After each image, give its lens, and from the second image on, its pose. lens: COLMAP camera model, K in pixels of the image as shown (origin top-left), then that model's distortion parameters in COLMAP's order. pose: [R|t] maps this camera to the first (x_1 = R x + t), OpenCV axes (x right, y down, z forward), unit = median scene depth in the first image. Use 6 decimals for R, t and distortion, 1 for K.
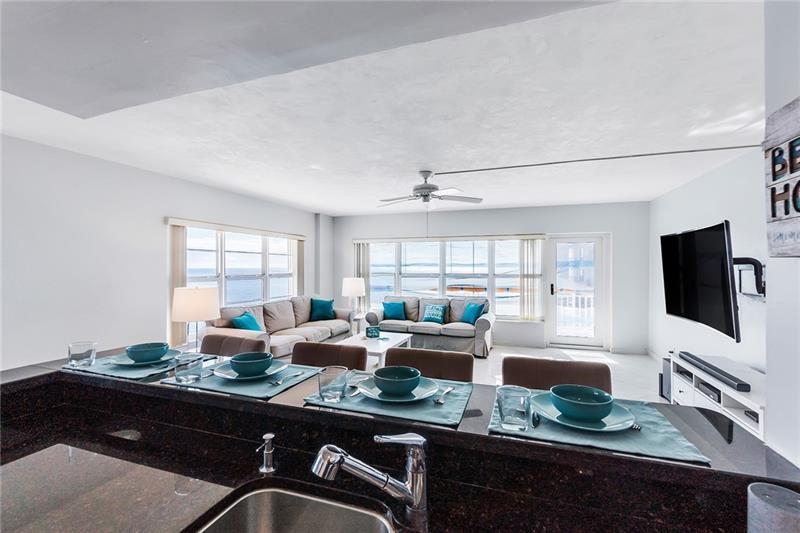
lens RADIAL K [[348.8, 0, 397.2], [0, 348.8, 262.3], [0, 0, 1]] dist [-0.002897, -0.000182]
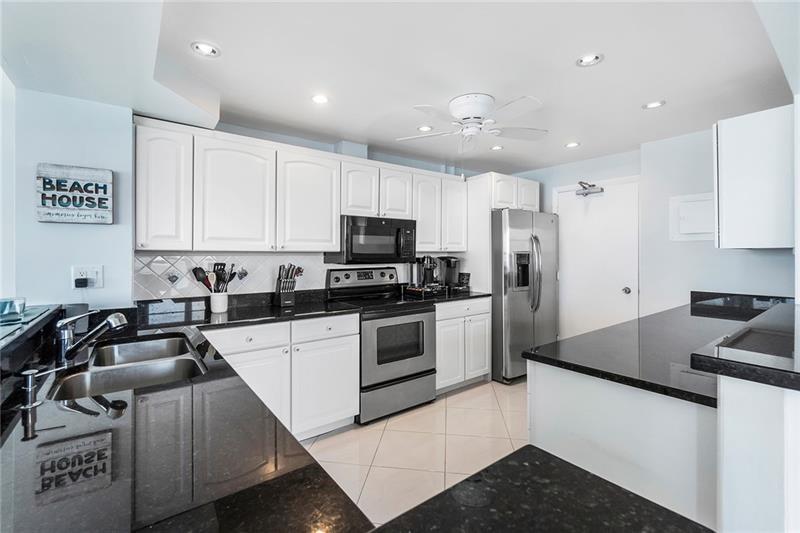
lens RADIAL K [[353.2, 0, 395.6], [0, 353.2, 258.7], [0, 0, 1]] dist [-0.000699, -0.000086]
pose [[-0.827919, -0.000557, 0.560847, -0.274930], [-0.002021, 0.999996, -0.001991, 0.028473], [-0.560844, -0.002782, -0.827917, 0.193924]]
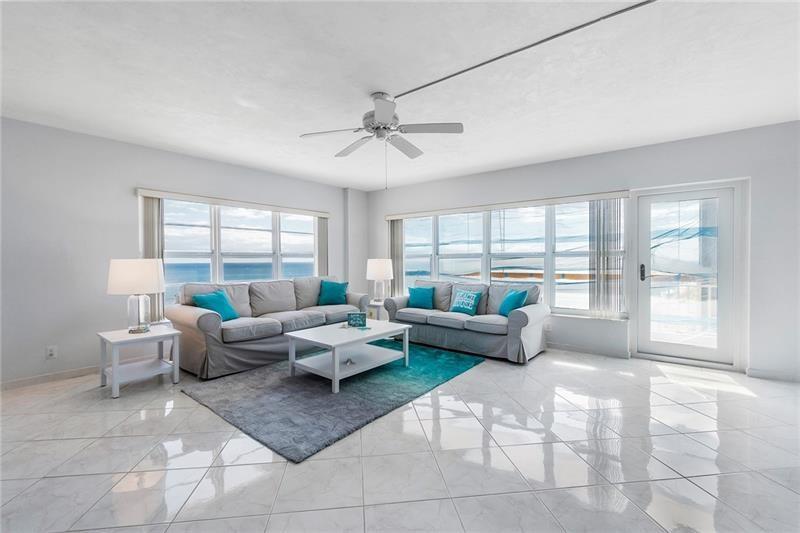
lens RADIAL K [[347.2, 0, 395.1], [0, 347.2, 266.8], [0, 0, 1]] dist [-0.000133, -0.000158]
pose [[0.945322, 0.002790, -0.326128, 0.214429], [0.008220, 0.999442, 0.032378, 0.041372], [0.326036, -0.033288, 0.944771, 0.215459]]
